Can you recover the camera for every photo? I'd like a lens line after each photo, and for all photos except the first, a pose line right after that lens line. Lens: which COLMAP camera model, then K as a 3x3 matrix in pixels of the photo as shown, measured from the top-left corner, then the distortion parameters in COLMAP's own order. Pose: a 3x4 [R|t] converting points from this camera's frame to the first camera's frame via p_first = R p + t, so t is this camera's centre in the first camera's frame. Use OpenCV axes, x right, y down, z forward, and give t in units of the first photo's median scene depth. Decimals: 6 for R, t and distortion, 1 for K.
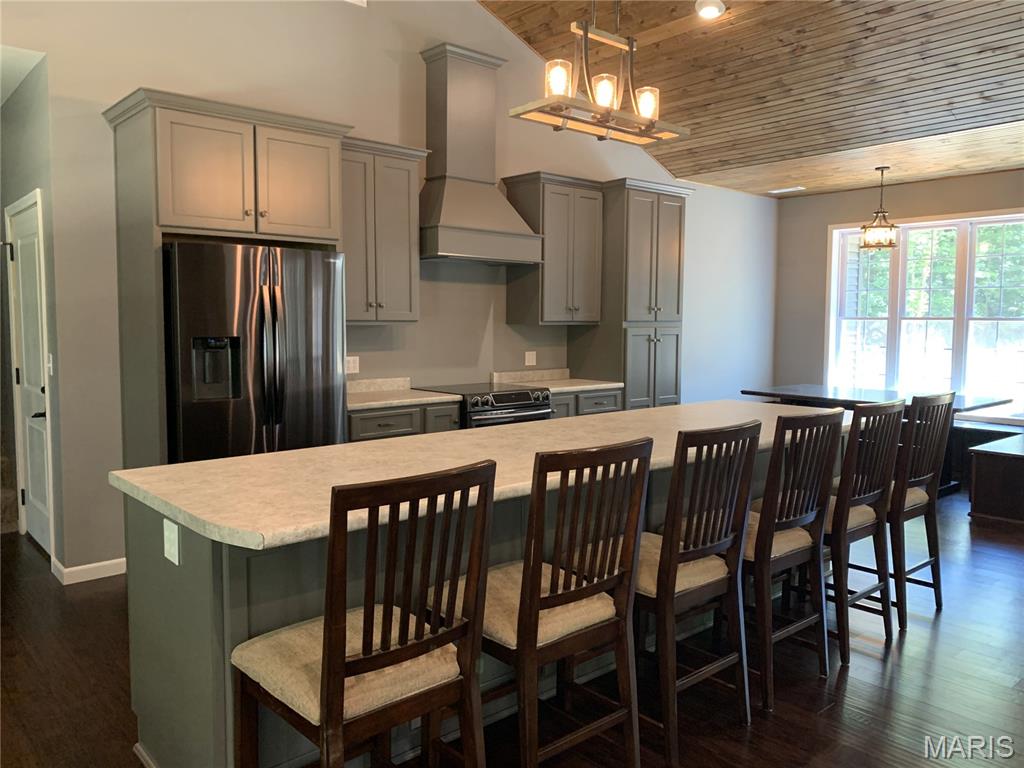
lens RADIAL K [[775.1, 0, 505.0], [0, 775.1, 378.1], [0, 0, 1]] dist [0.035141, -0.033101]
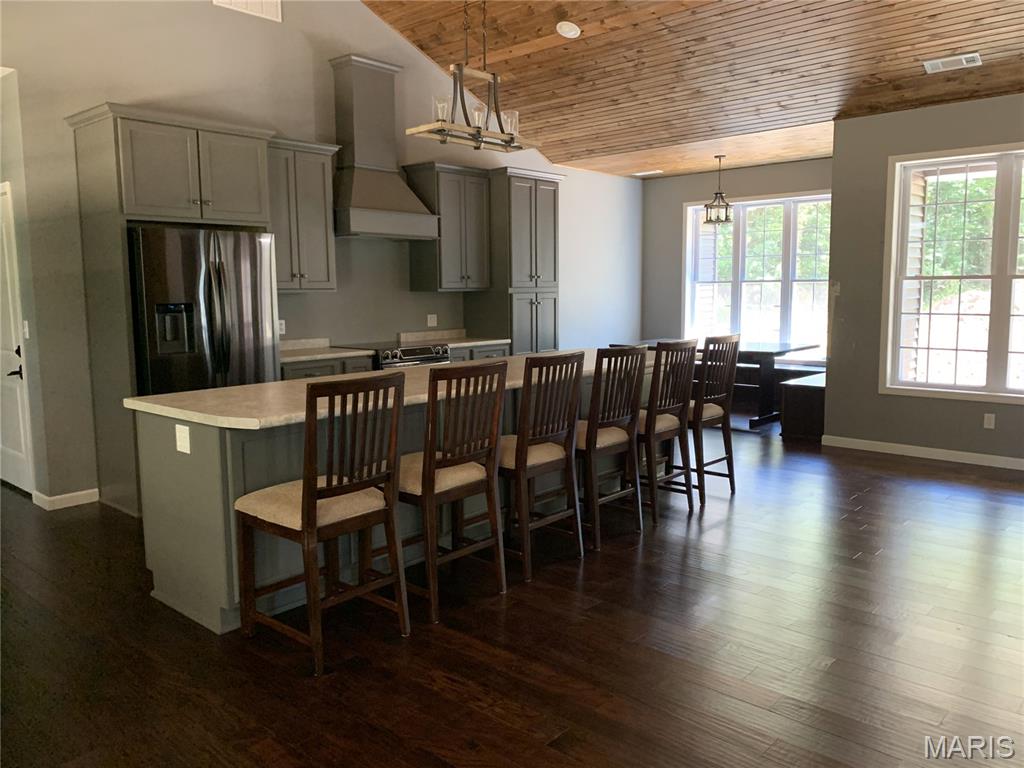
lens RADIAL K [[775.1, 0, 506.6], [0, 775.1, 383.7], [0, 0, 1]] dist [0.035141, -0.033101]
pose [[0.992317, -0.030272, 0.119960, 0.001815], [0.024724, 0.998567, 0.047468, 0.022223], [-0.121225, -0.044137, 0.991643, -0.230706]]
